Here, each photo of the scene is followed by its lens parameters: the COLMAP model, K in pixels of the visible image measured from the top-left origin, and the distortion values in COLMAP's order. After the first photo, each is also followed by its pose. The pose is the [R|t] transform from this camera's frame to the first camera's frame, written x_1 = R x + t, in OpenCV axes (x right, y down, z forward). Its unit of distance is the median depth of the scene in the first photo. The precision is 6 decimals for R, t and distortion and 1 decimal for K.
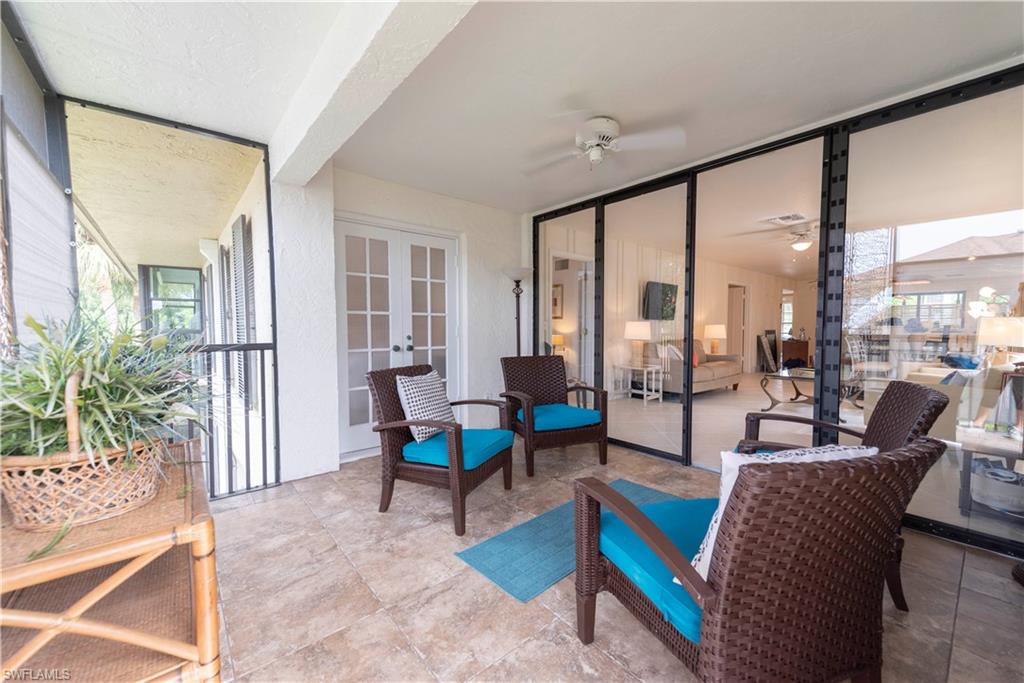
lens RADIAL K [[397.0, 0, 514.3], [0, 397.0, 341.1], [0, 0, 1]] dist [0.002439, -0.000074]
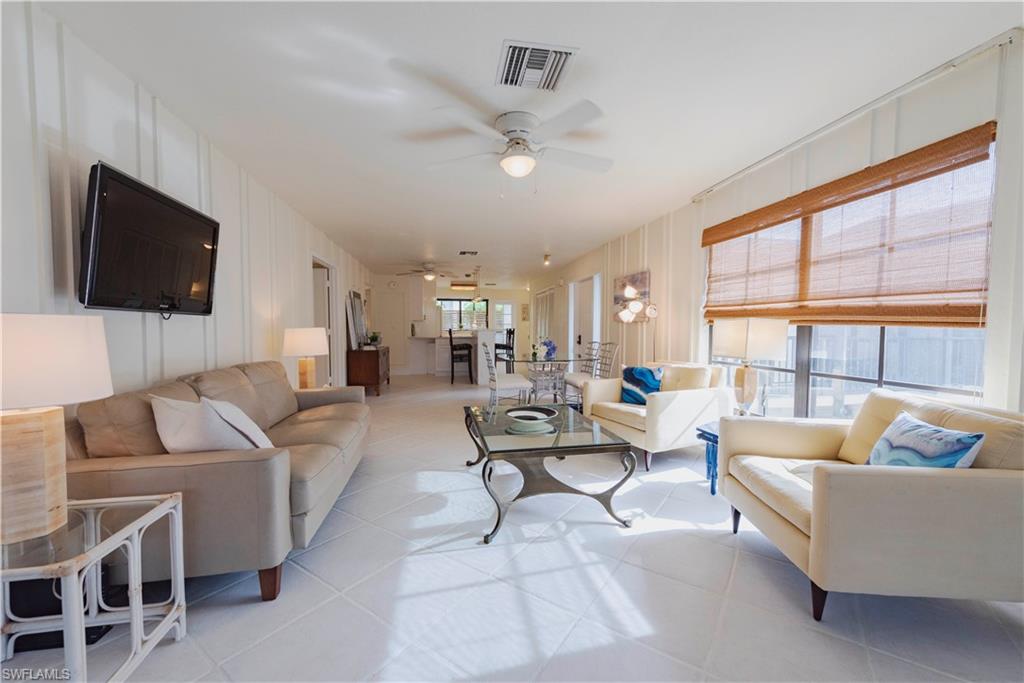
lens RADIAL K [[397.0, 0, 512.5], [0, 397.0, 344.0], [0, 0, 1]] dist [0.002439, -0.000074]
pose [[0.488383, -0.034899, 0.871932, 0.431104], [0.038152, 0.999098, 0.018619, -0.043427], [-0.871795, 0.024173, 0.489274, 1.143680]]
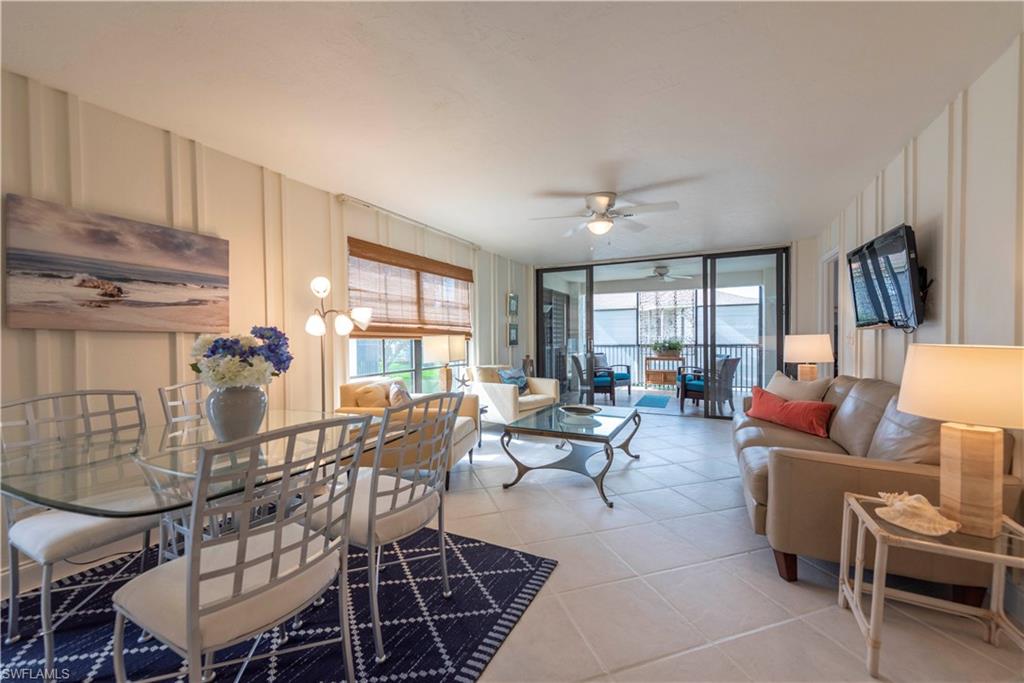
lens RADIAL K [[397.0, 0, 511.6], [0, 397.0, 342.9], [0, 0, 1]] dist [0.002439, -0.000074]
pose [[-0.917720, 0.004126, -0.397206, 1.700289], [-0.022182, 0.997854, 0.061614, -0.121075], [0.396607, 0.065355, -0.915659, 2.348543]]
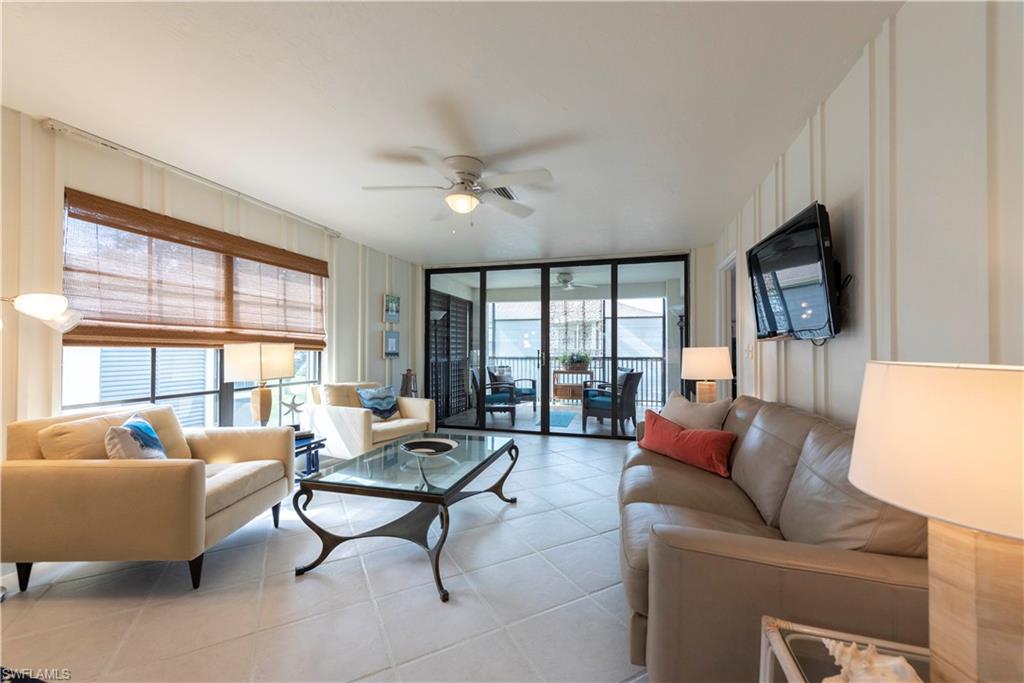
lens RADIAL K [[397.0, 0, 511.6], [0, 397.0, 344.1], [0, 0, 1]] dist [0.002439, -0.000074]
pose [[-0.830605, -0.016434, -0.556620, 1.424660], [-0.039592, 0.998778, 0.029591, -0.111243], [0.555453, 0.046616, -0.830240, 2.193553]]
